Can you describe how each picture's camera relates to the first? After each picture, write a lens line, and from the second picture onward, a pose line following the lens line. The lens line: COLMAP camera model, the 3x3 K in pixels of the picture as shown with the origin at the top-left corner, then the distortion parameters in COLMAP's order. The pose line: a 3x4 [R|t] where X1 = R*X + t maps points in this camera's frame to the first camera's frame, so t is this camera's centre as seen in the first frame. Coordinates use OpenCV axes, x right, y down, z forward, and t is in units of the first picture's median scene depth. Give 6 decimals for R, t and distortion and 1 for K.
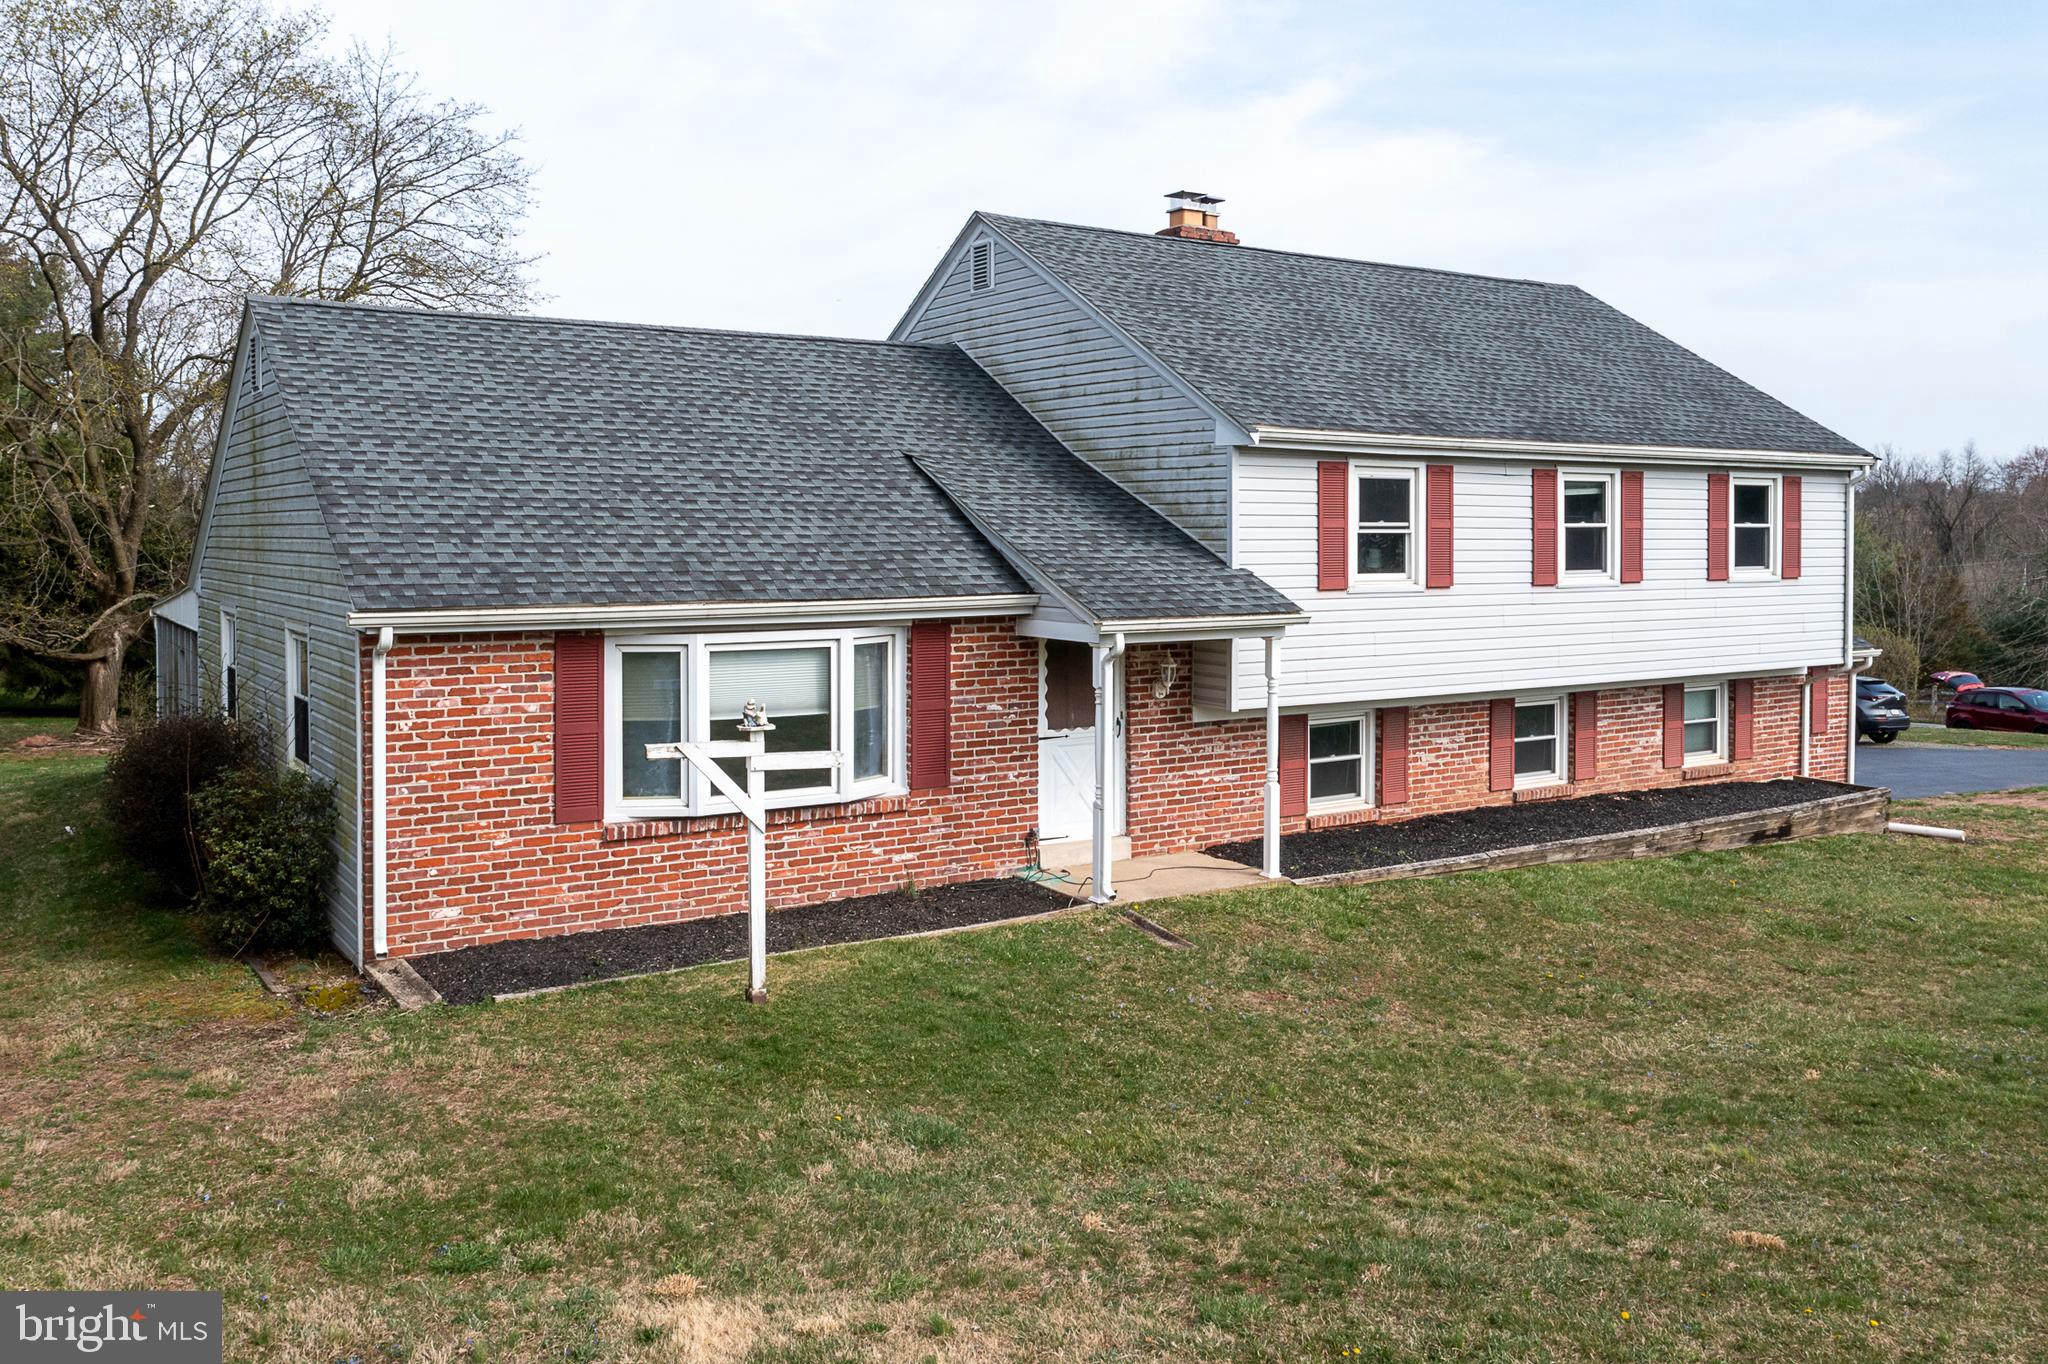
lens RADIAL K [[1660.7, 0, 1028.4], [0, 1660.7, 599.7], [0, 0, 1]] dist [-0.014676, 0.007013]
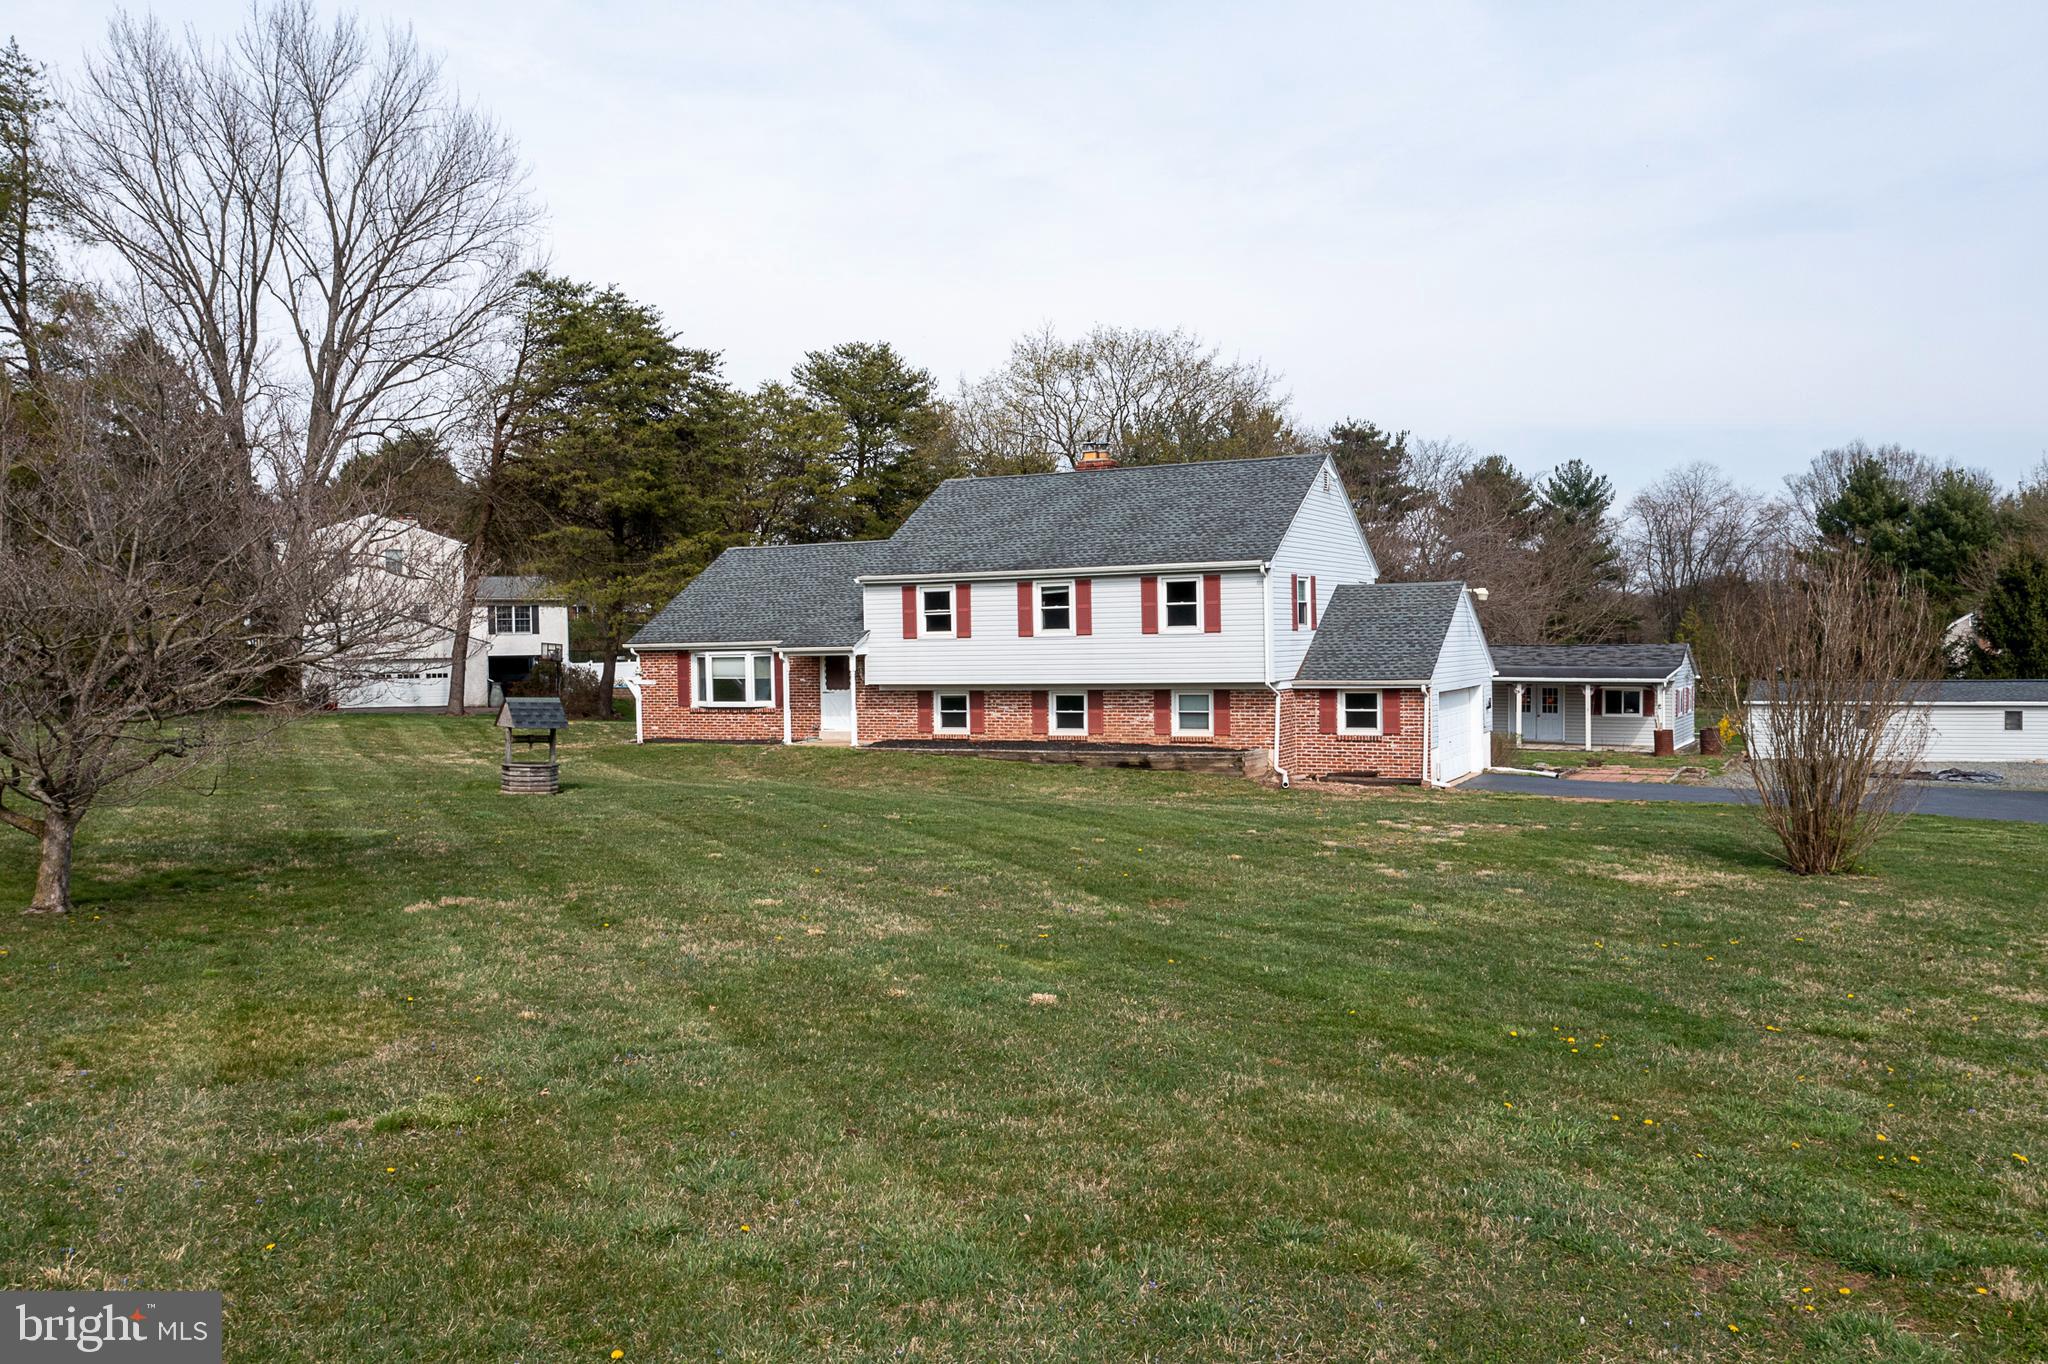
lens RADIAL K [[1637.0, 0, 1024.0], [0, 1637.0, 682.0], [0, 0, 1]] dist [-0.013189, 0.009582]
pose [[0.504296, 0.014437, -0.863410, 2.411999], [-0.013210, 0.999872, 0.009003, 0.035400], [0.863430, 0.006866, 0.504423, -0.084358]]
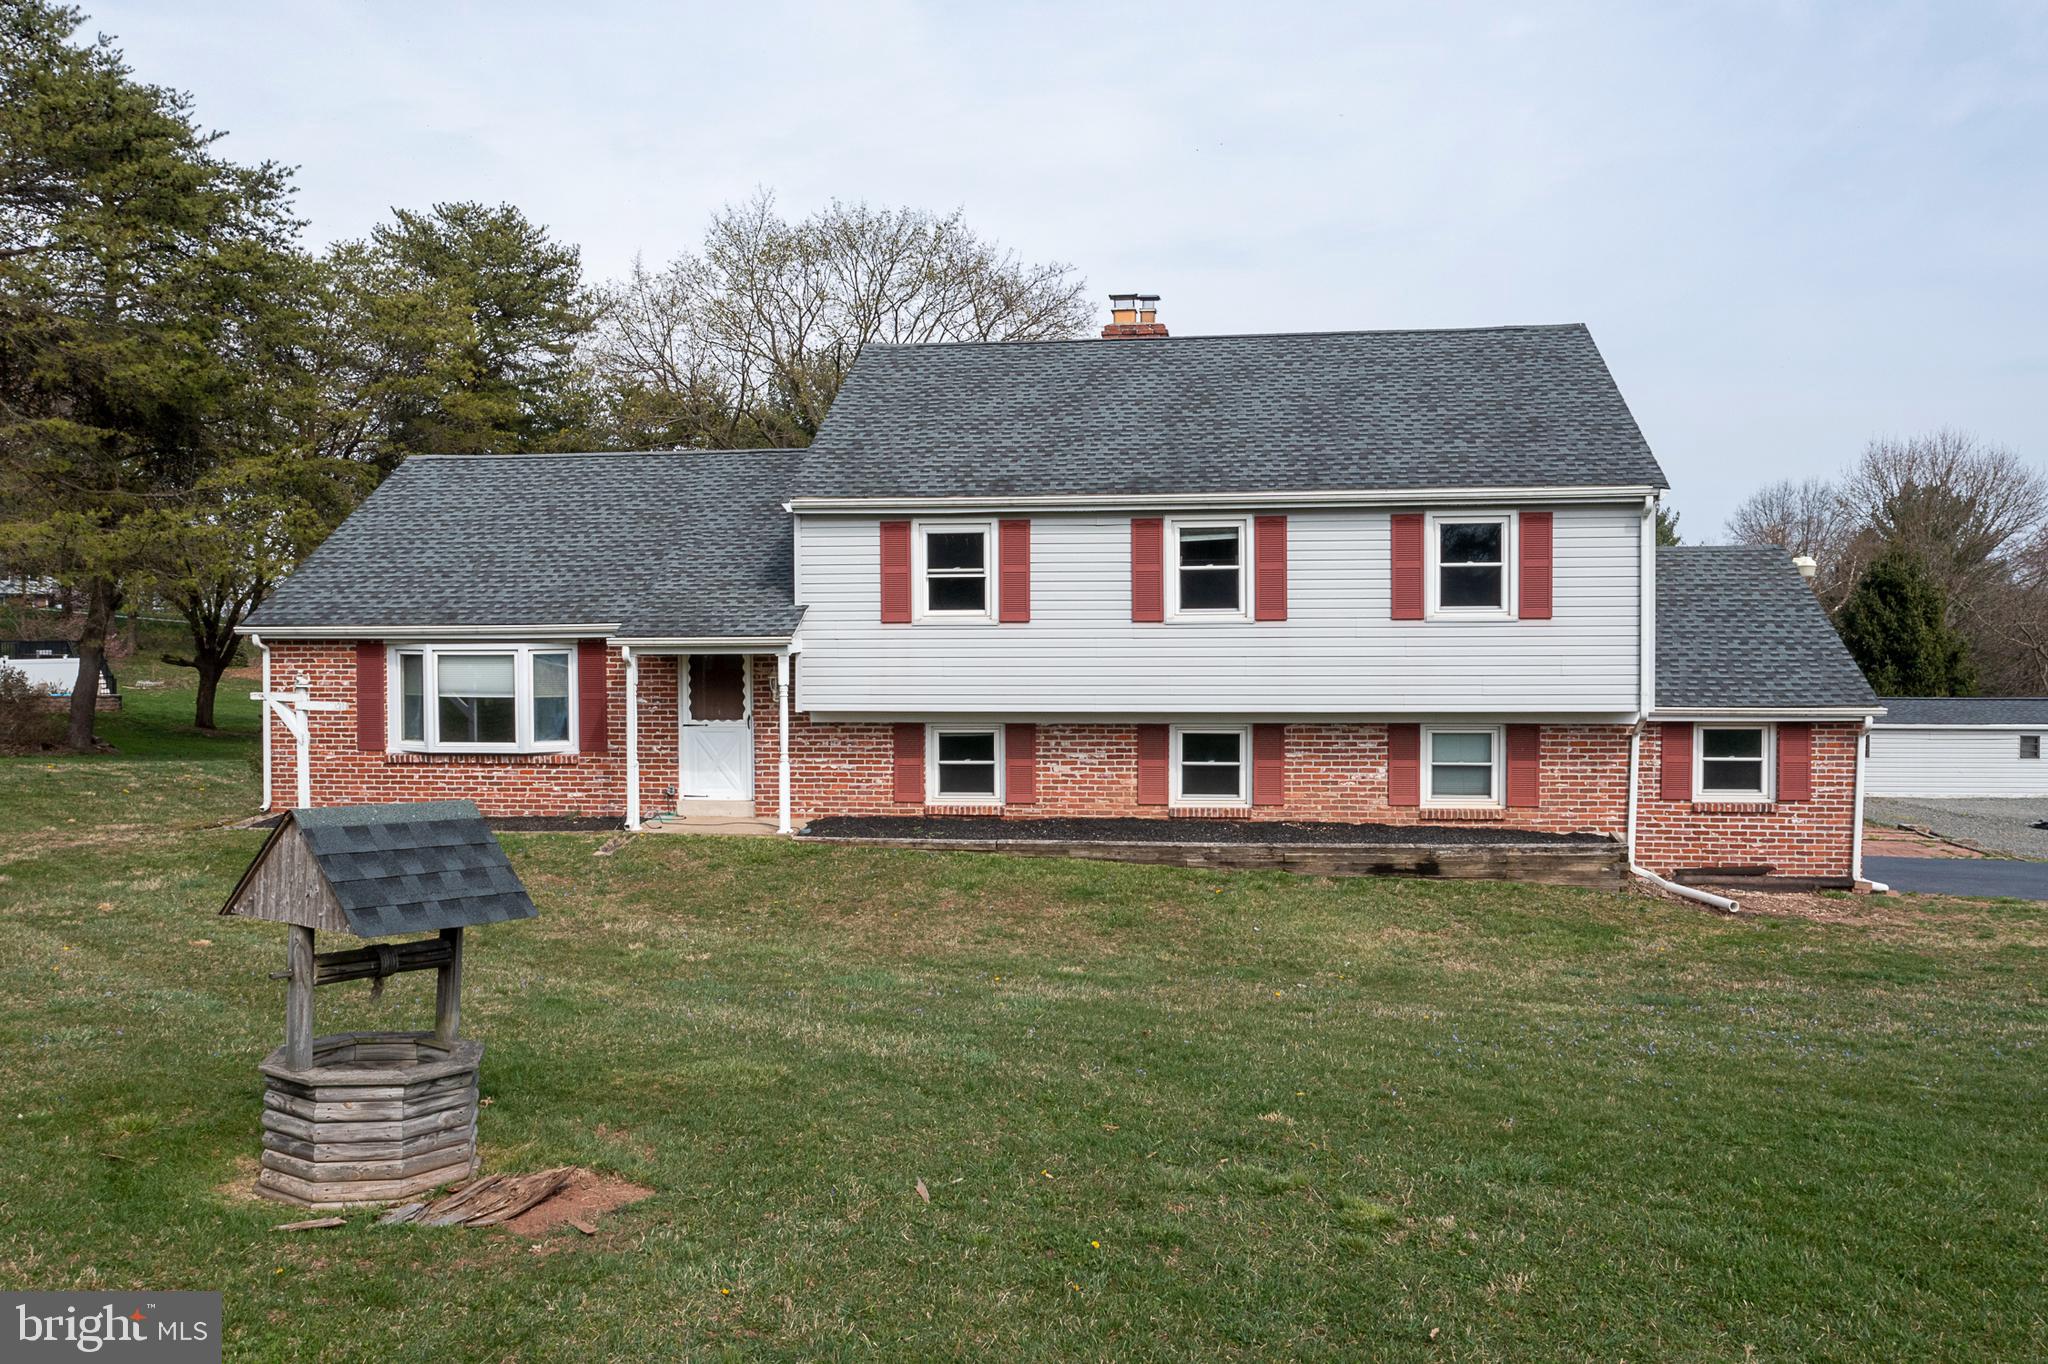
lens RADIAL K [[1647.7, 0, 1024.0], [0, 1647.7, 682.0], [0, 0, 1]] dist [-0.014643, -0.003235]
pose [[0.760139, 0.016441, -0.649553, 1.096512], [-0.020173, 0.999795, 0.001699, 0.036303], [0.649447, 0.011813, 0.760315, 0.104176]]
